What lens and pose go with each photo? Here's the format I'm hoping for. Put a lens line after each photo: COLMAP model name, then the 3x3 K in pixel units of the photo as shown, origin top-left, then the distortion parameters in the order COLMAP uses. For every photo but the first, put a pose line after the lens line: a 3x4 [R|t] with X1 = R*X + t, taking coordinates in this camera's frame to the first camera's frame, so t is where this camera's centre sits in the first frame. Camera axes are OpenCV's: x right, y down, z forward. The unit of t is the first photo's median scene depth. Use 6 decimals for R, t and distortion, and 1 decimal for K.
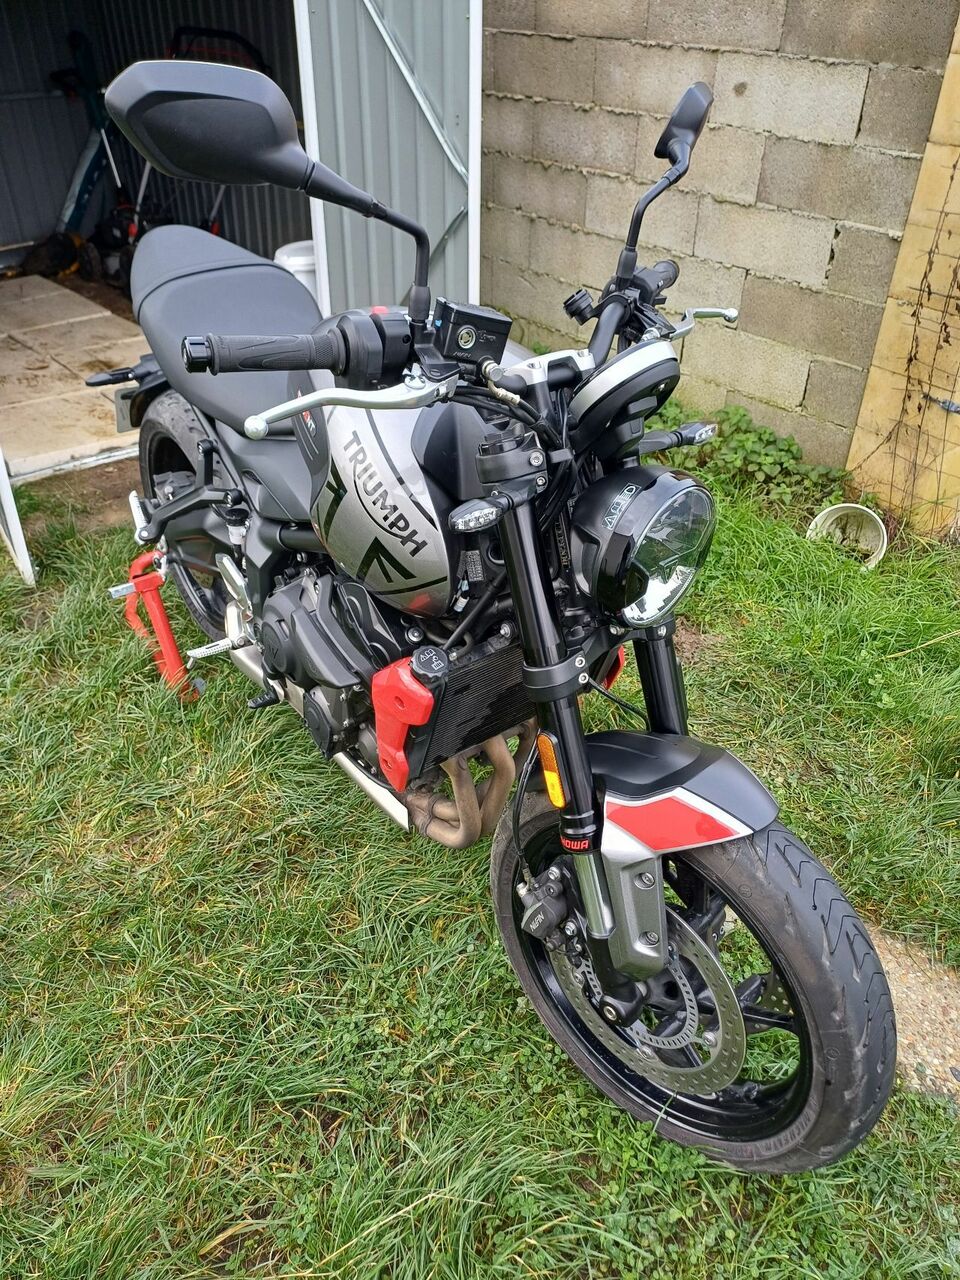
lens RADIAL K [[907.9, 0, 473.7], [0, 907.9, 644.2], [0, 0, 1]] dist [0.025132, -0.013533]
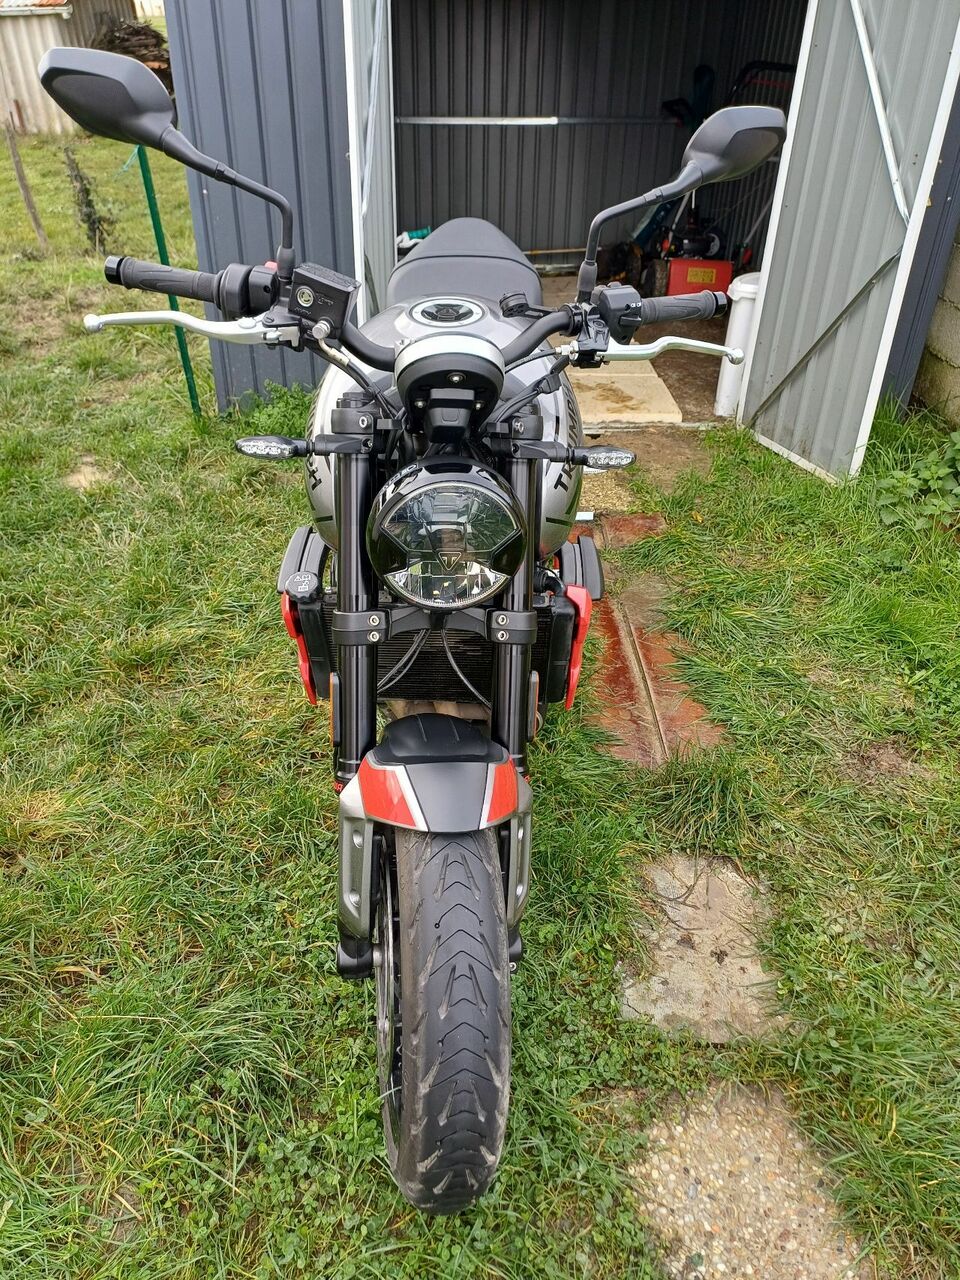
lens RADIAL K [[907.9, 0, 476.7], [0, 907.9, 637.5], [0, 0, 1]] dist [0.025132, -0.013533]
pose [[0.798710, 0.335988, -0.499174, 0.251702], [-0.353682, 0.933290, 0.062272, -0.023352], [0.486797, 0.126811, 0.864261, 0.045660]]
